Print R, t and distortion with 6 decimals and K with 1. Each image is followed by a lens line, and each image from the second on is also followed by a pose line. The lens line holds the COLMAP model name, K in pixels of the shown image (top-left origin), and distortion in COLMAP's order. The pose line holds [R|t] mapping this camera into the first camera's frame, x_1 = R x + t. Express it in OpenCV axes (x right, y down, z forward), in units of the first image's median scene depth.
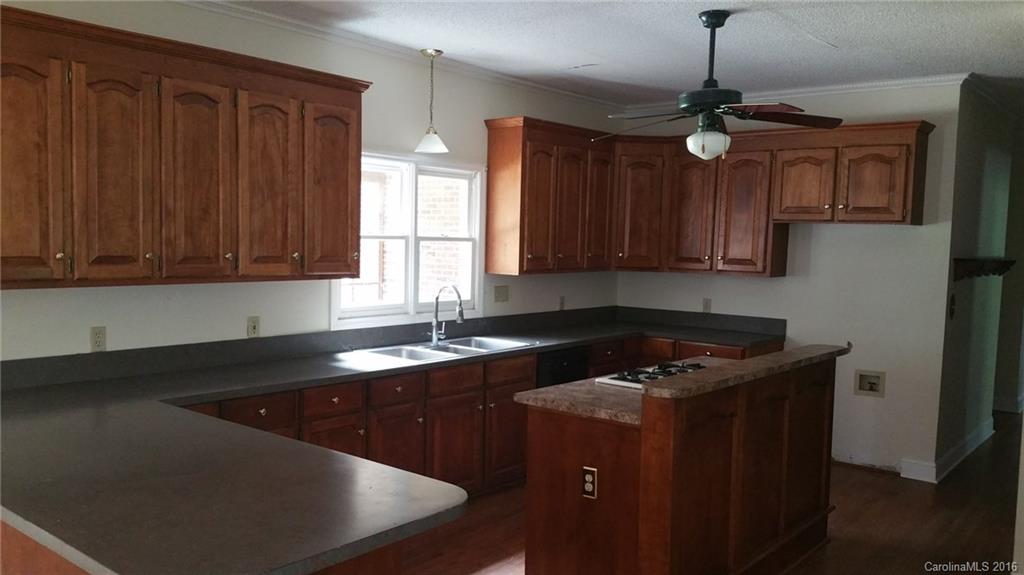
lens RADIAL K [[809.5, 0, 512.3], [0, 809.5, 303.1], [0, 0, 1]] dist [0.149358, -0.282061]
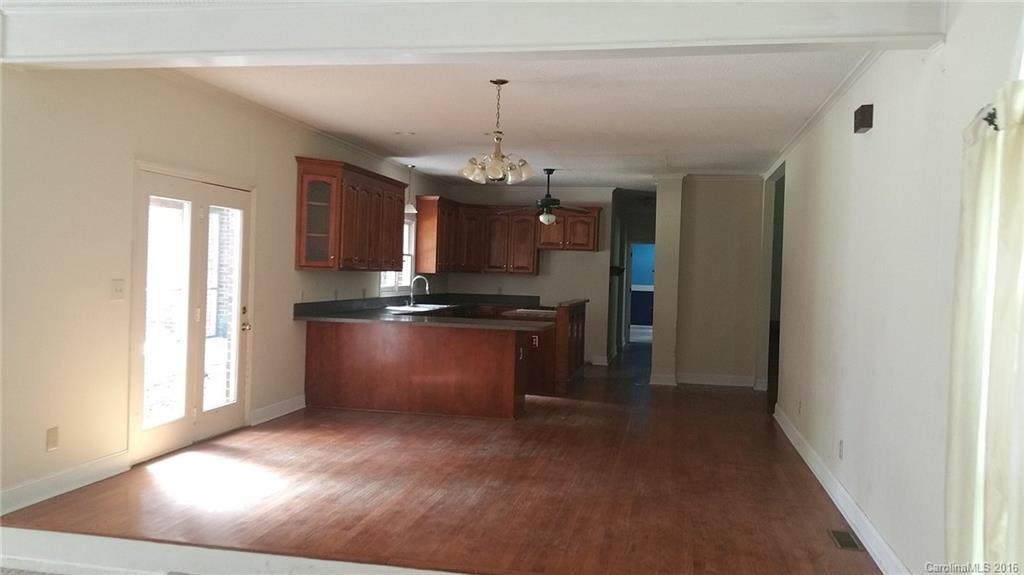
lens RADIAL K [[809.5, 0, 512.3], [0, 809.5, 303.1], [0, 0, 1]] dist [0.149358, -0.282061]
pose [[0.883641, -0.015992, 0.467891, -0.904891], [0.029559, 0.999328, -0.021667, 0.105280], [-0.467230, 0.032976, 0.883520, -1.021954]]
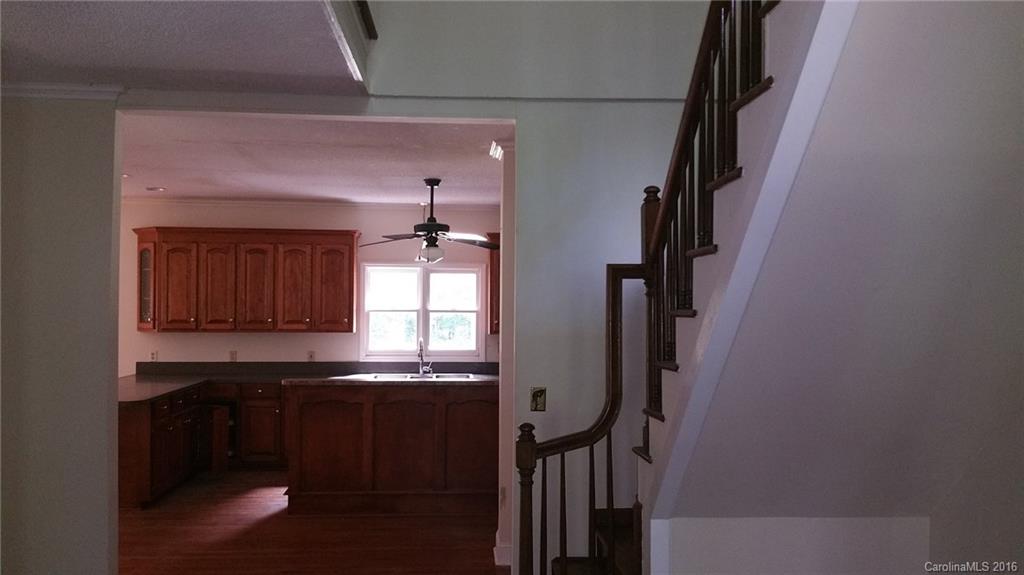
lens RADIAL K [[809.5, 0, 512.3], [0, 809.5, 303.1], [0, 0, 1]] dist [0.149358, -0.282061]
pose [[0.697254, -0.016775, -0.716628, 1.338465], [-0.050152, 0.996135, -0.072114, 0.017426], [0.715067, 0.086222, 0.693718, -0.040962]]
